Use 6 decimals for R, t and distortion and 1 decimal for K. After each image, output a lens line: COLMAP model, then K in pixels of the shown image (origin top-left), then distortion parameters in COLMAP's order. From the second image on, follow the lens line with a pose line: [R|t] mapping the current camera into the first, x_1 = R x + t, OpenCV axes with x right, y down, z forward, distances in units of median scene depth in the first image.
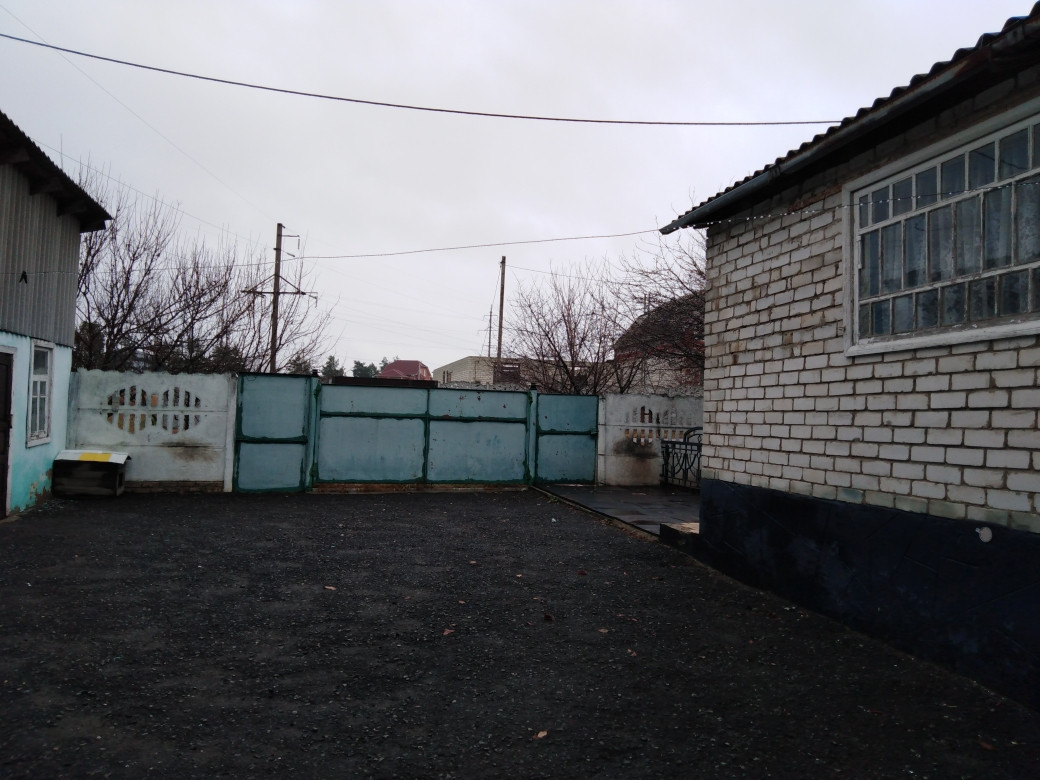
lens RADIAL K [[779.9, 0, 519.5], [0, 779.9, 395.3], [0, 0, 1]] dist [0.033803, -0.028127]
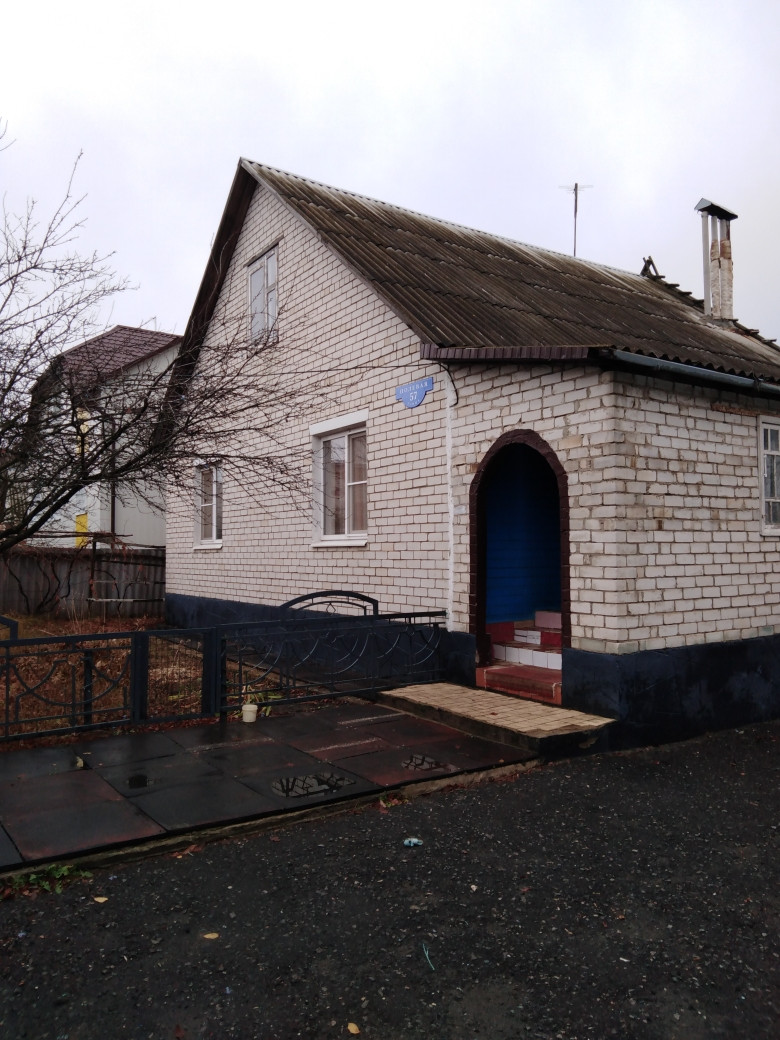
lens RADIAL K [[779.9, 0, 396.0], [0, 779.9, 529.6], [0, 0, 1]] dist [0.033803, -0.028127]
pose [[-0.361887, 0.004033, 0.932213, -0.604668], [-0.026934, 0.999528, -0.014780, -0.018382], [-0.931833, -0.030457, -0.361608, 1.898736]]
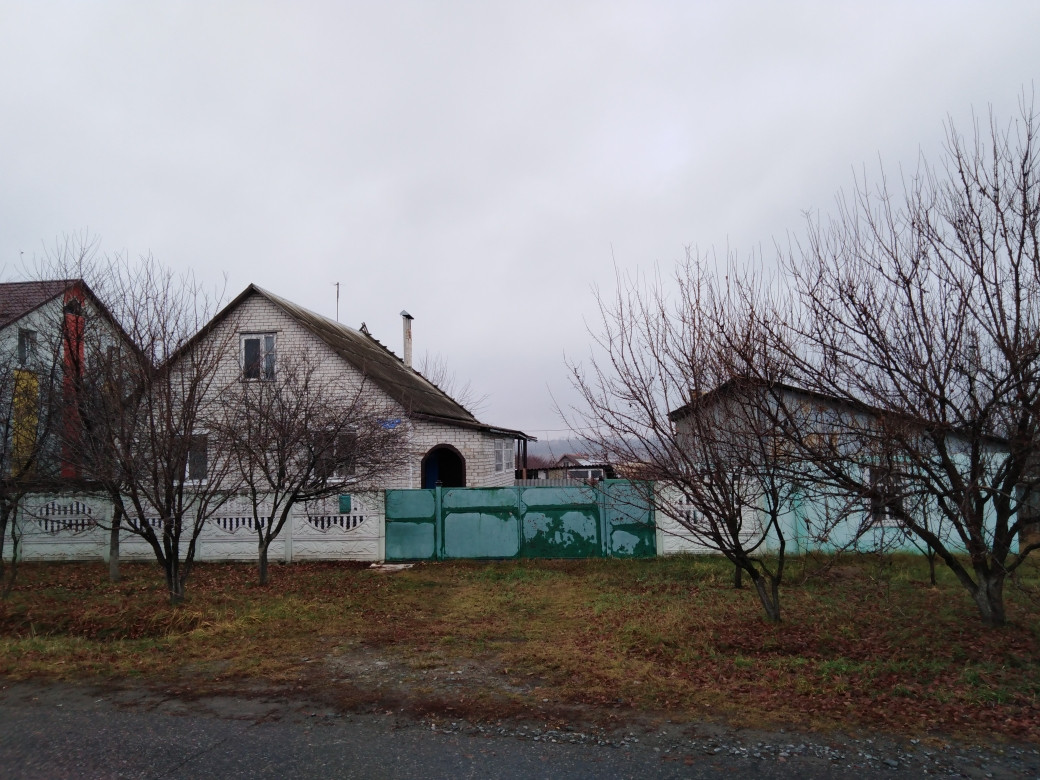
lens RADIAL K [[779.9, 0, 520.0], [0, 779.9, 388.3], [0, 0, 1]] dist [0.033803, -0.028127]
pose [[-0.932076, 0.023193, 0.361519, -1.300830], [-0.014431, 0.994779, -0.101026, -0.086509], [-0.361975, -0.099381, -0.926875, 4.812808]]
